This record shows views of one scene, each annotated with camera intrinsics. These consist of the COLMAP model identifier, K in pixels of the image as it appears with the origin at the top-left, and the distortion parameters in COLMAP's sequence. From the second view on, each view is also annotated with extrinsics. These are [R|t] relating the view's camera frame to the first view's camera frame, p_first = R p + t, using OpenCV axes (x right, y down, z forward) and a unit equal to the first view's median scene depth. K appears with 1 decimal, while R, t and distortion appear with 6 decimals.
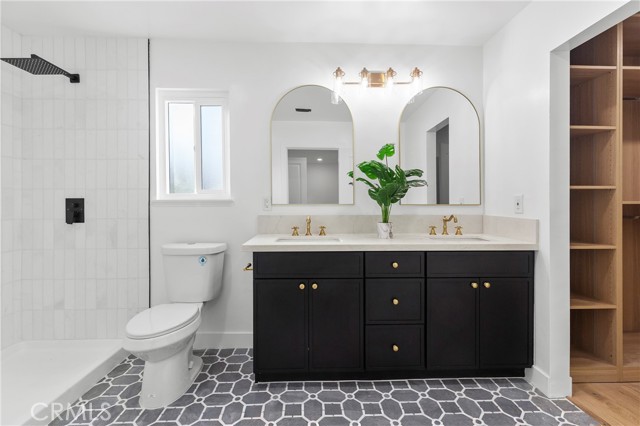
lens RADIAL K [[292.4, 0, 319.6], [0, 292.4, 201.2], [0, 0, 1]] dist [0.003312, 0.000218]
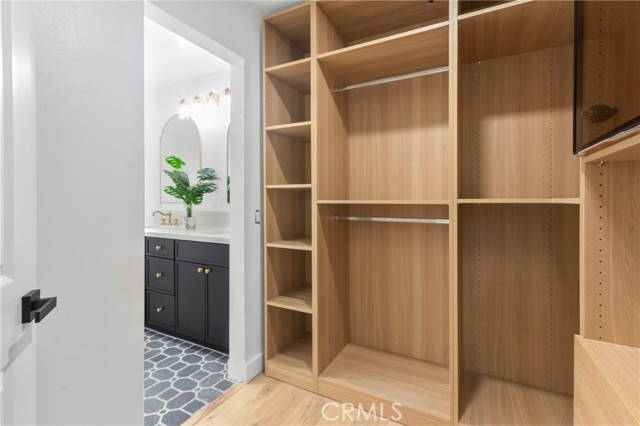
lens RADIAL K [[292.4, 0, 319.6], [0, 292.4, 201.2], [0, 0, 1]] dist [0.003312, 0.000218]
pose [[0.865541, 0.000913, -0.500837, 1.490288], [0.000968, 0.999993, 0.003496, 0.000479], [0.500837, -0.003511, 0.865535, 0.199229]]
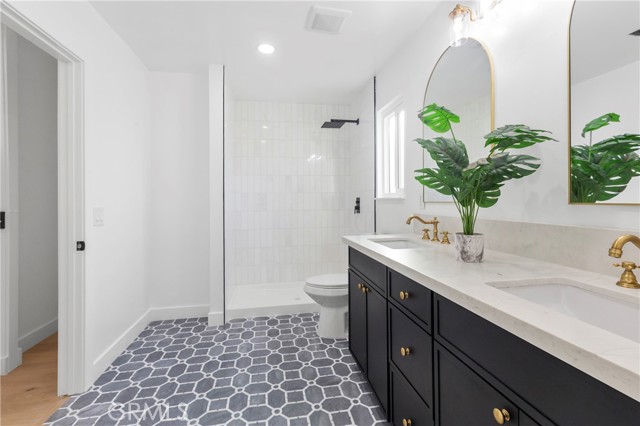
lens RADIAL K [[292.4, 0, 319.6], [0, 292.4, 201.2], [0, 0, 1]] dist [0.003312, 0.000218]
pose [[0.144403, 0.000700, -0.989519, 0.836426], [0.008617, 0.999961, 0.001965, 0.003998], [0.989481, -0.008810, 0.144391, 0.684142]]
